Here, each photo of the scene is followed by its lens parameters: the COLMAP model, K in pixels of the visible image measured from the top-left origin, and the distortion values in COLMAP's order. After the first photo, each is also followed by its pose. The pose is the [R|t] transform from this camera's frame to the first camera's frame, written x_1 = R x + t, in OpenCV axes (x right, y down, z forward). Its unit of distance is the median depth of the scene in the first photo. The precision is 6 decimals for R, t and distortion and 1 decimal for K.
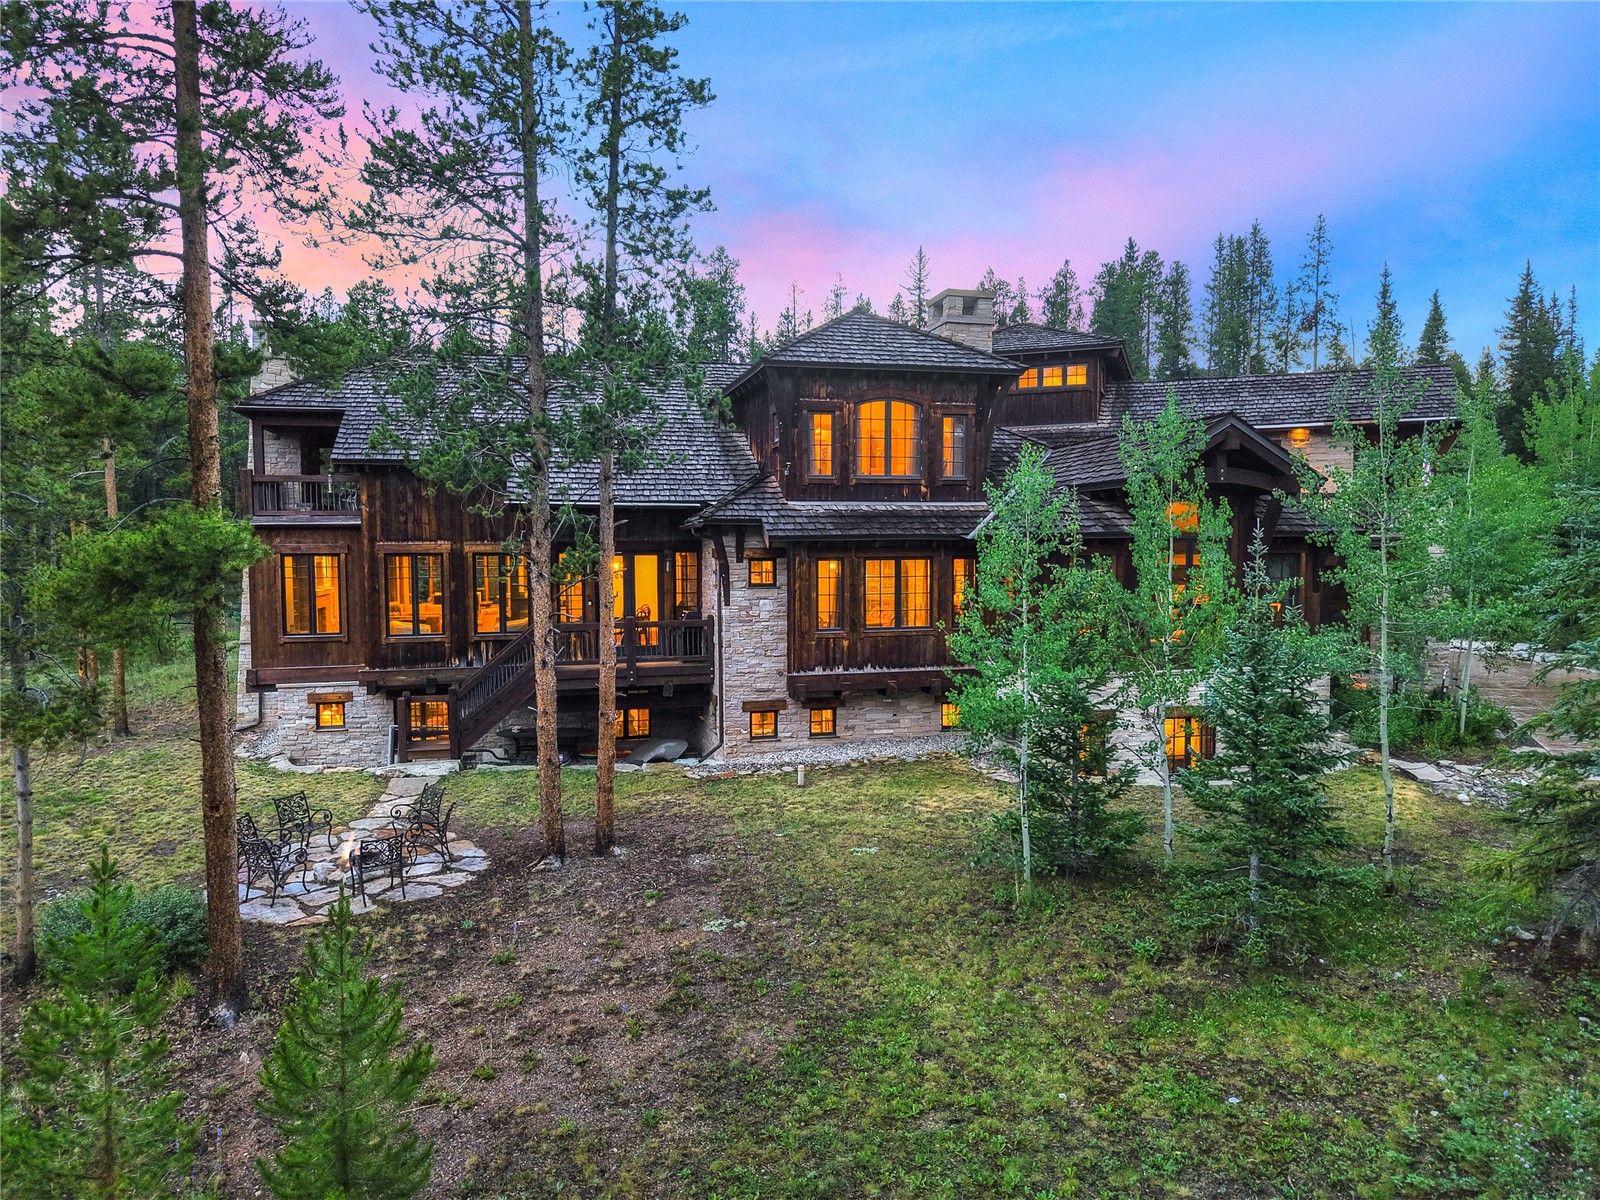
lens RADIAL K [[1090.2, 0, 800.0], [0, 1090.2, 600.0], [0, 0, 1]] dist [0.000919, -0.000277]
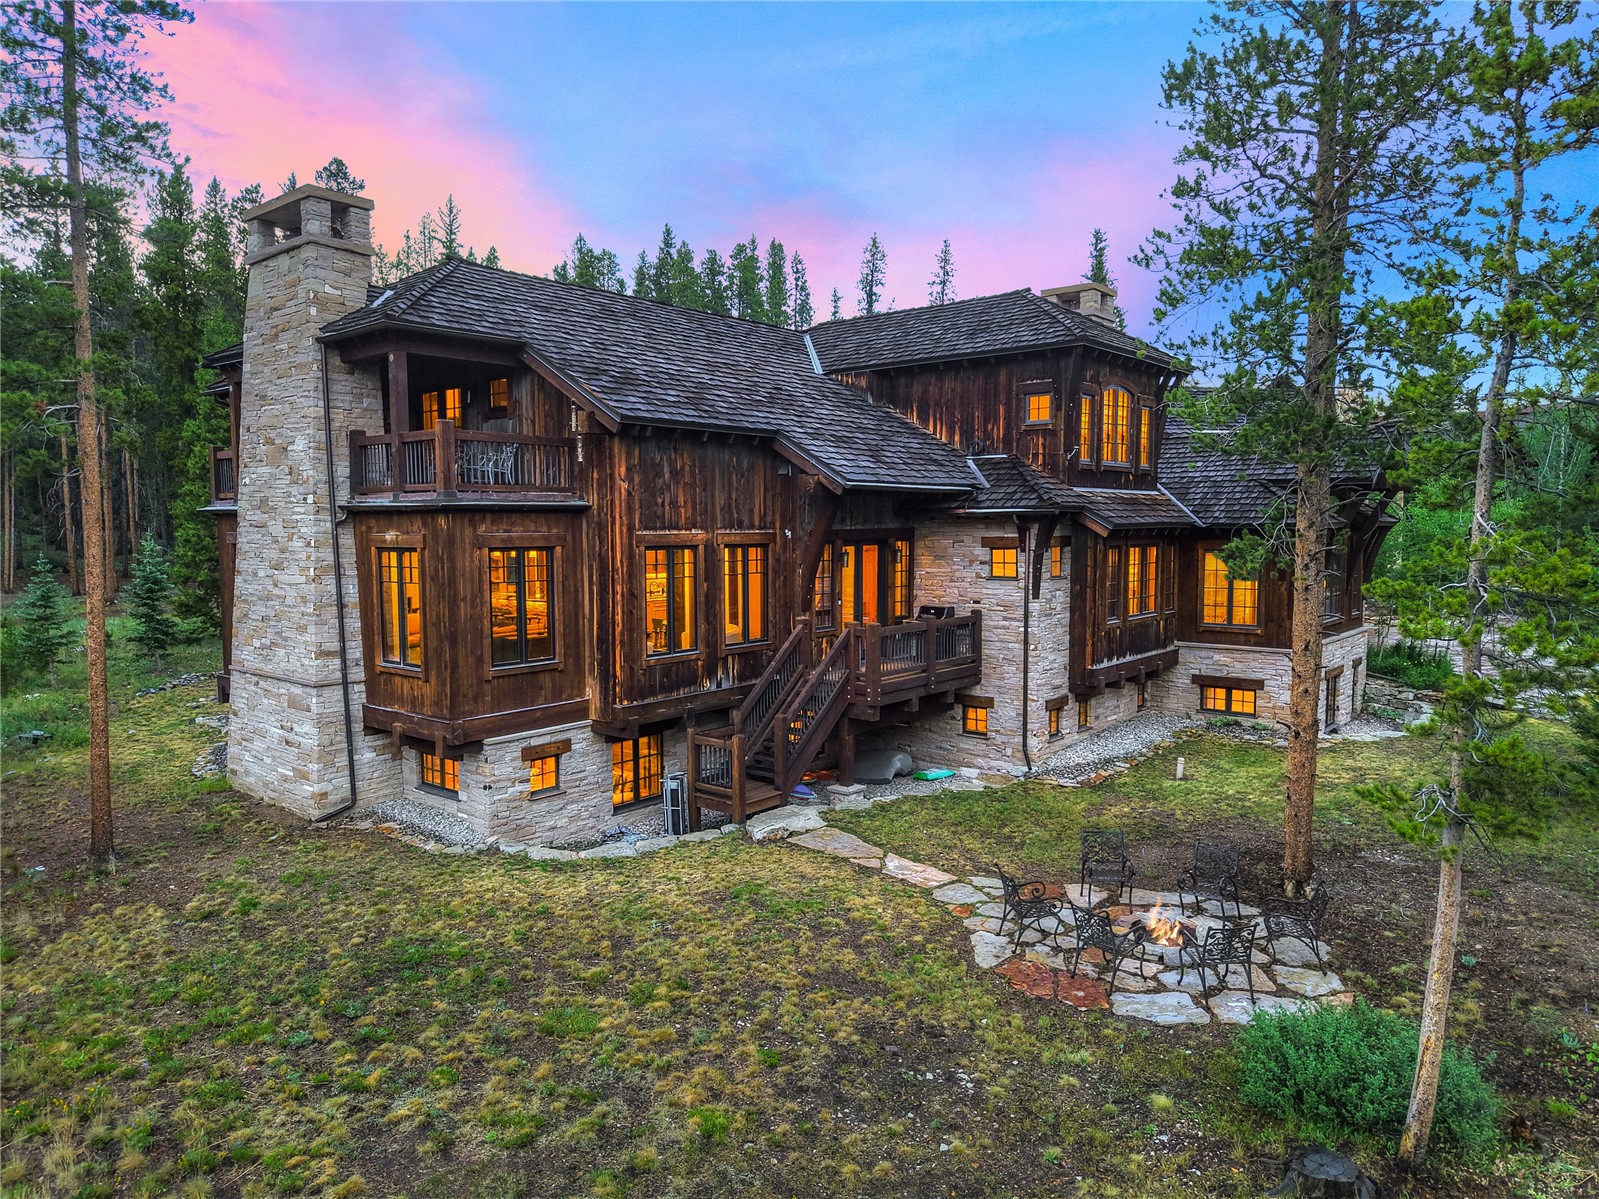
lens RADIAL K [[1106.6, 0, 799.5], [0, 1106.6, 599.5], [0, 0, 1]] dist [0.003789, -0.000739]
pose [[0.814951, -0.036403, 0.578386, -0.741592], [0.027240, 0.999328, 0.024515, -0.022055], [-0.578890, -0.004223, 0.815395, 0.333599]]
